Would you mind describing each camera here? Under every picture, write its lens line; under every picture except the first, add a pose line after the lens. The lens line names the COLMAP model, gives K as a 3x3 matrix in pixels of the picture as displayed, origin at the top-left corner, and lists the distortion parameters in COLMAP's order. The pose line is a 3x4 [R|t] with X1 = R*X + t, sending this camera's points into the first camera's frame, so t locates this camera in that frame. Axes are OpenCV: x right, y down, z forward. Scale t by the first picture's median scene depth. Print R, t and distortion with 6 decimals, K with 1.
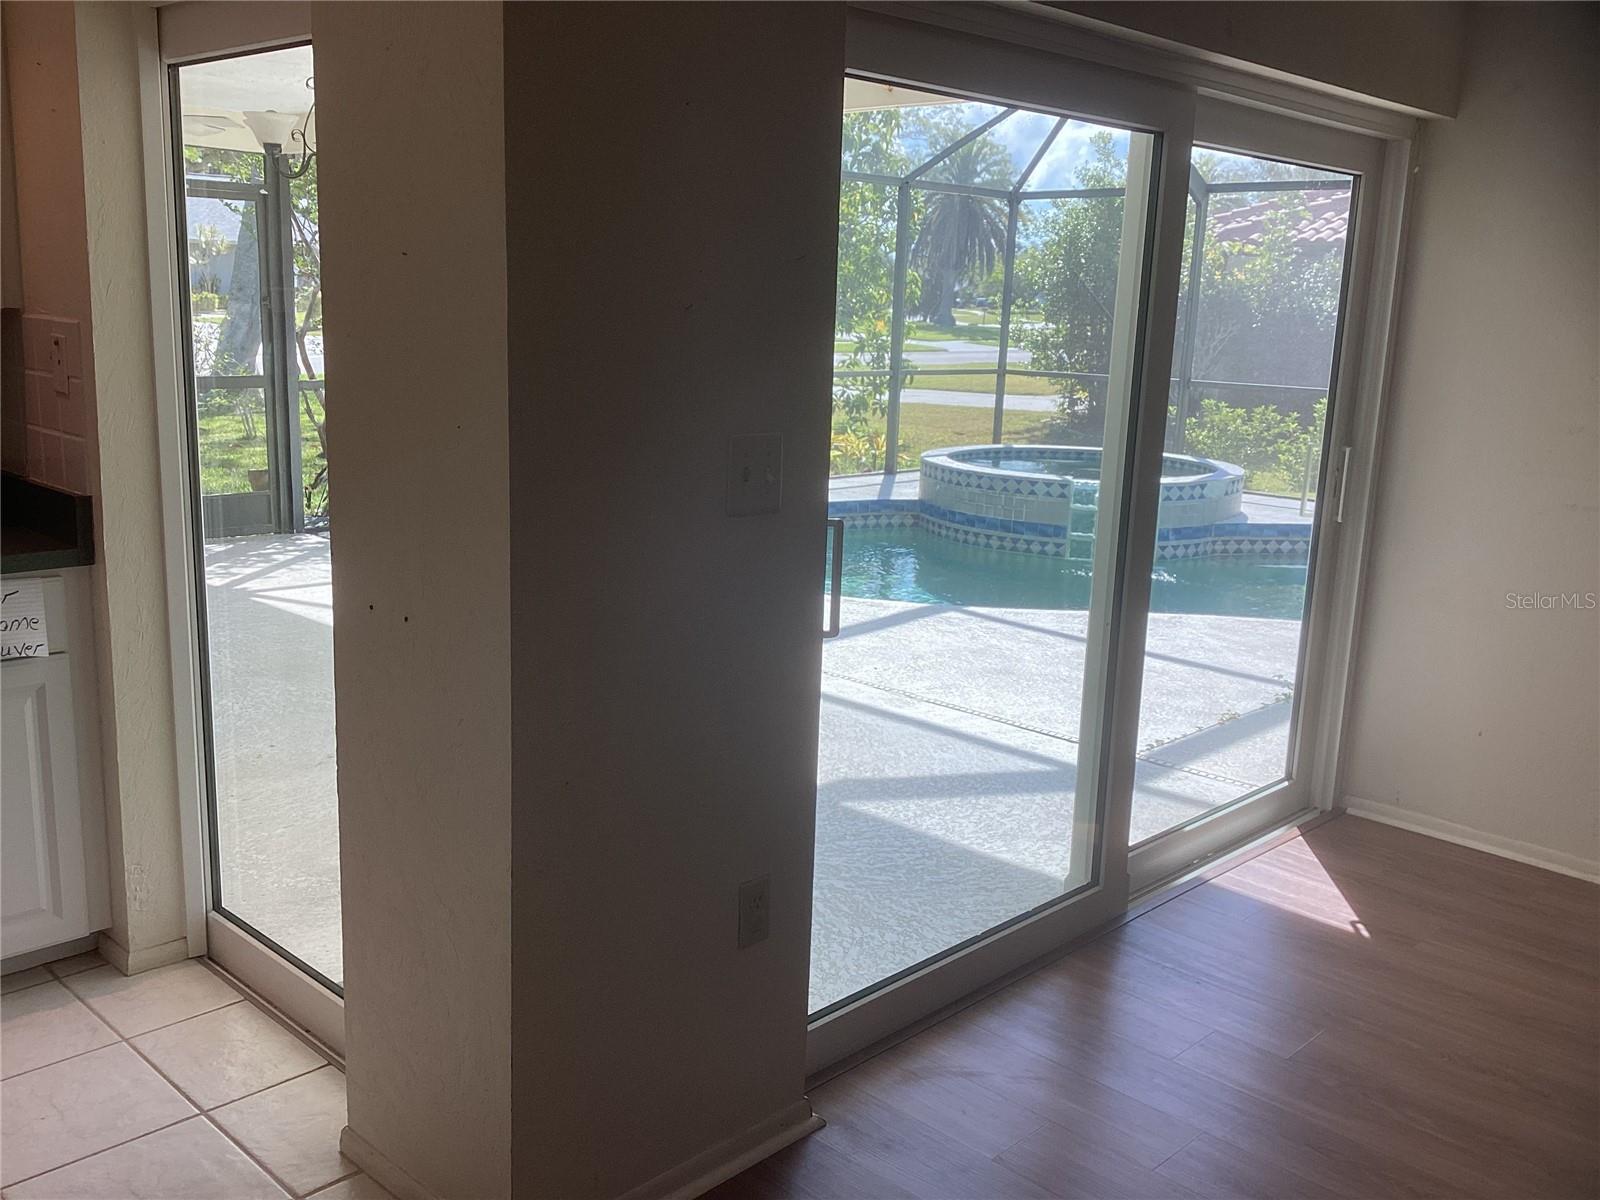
lens RADIAL K [[1456.8, 0, 800.0], [0, 1456.8, 600.0], [0, 0, 1]] dist [0.001797, -0.006380]
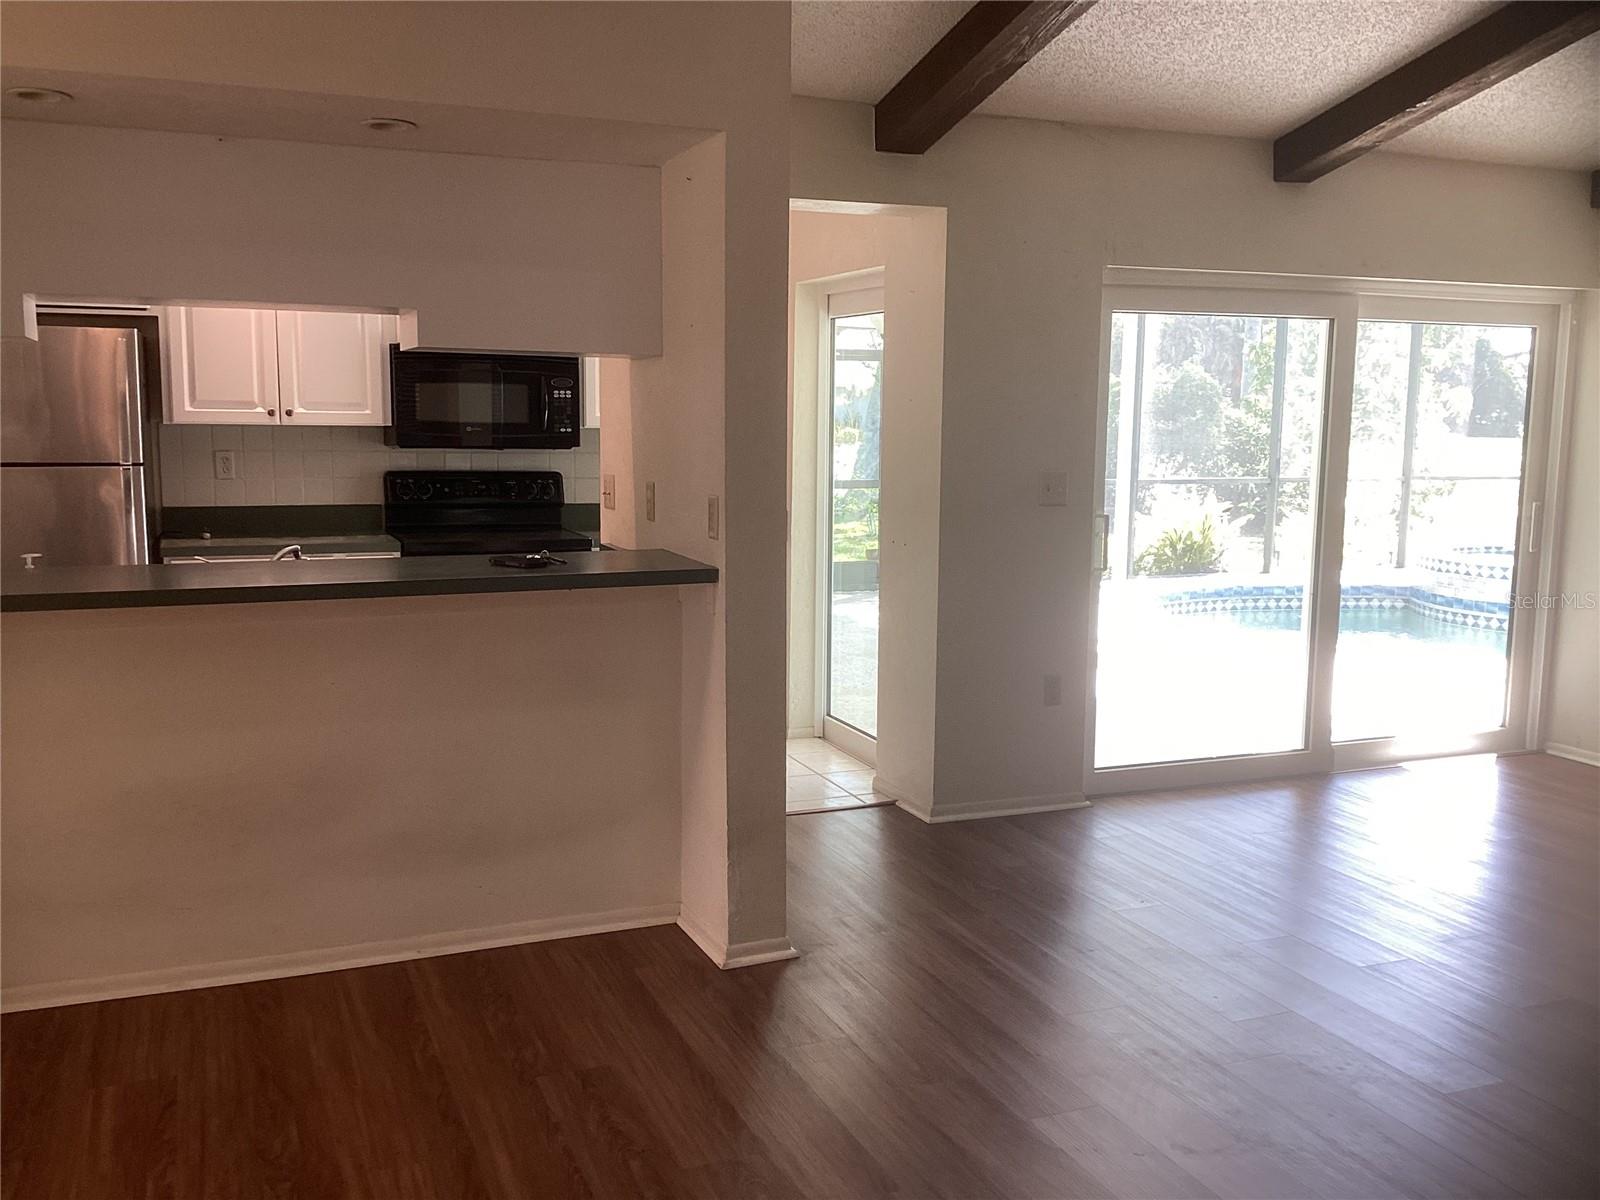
lens RADIAL K [[1448.4, 0, 791.9], [0, 1448.4, 606.4], [0, 0, 1]] dist [0.127689, -0.246981]
pose [[0.913343, 0.025629, -0.406383, 0.116069], [-0.058633, 0.995894, -0.068972, 0.060489], [0.402947, 0.086822, 0.911096, -0.274259]]
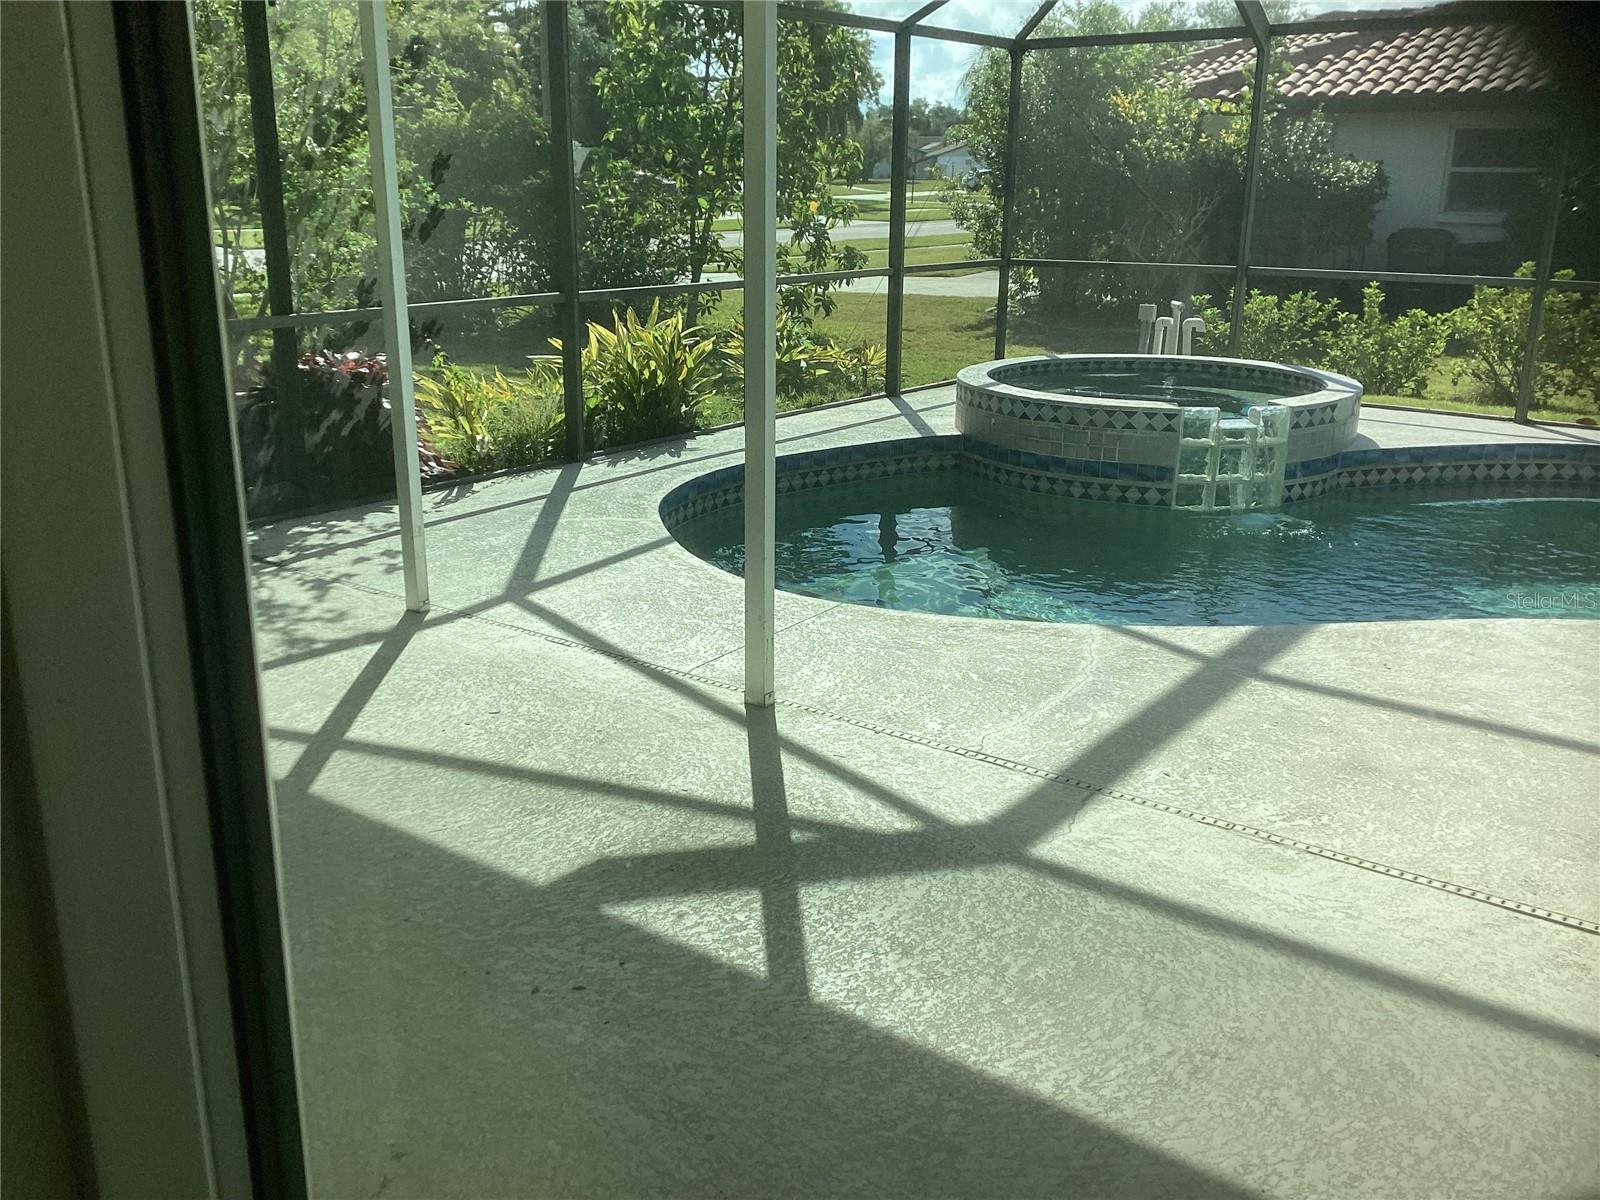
lens RADIAL K [[1420.5, 0, 824.9], [0, 1420.5, 596.9], [0, 0, 1]] dist [0.100971, -0.234700]
pose [[0.990092, -0.060501, 0.126721, -0.104020], [0.049499, 0.994869, 0.088238, -0.056694], [-0.131409, -0.081092, 0.988006, 0.245481]]
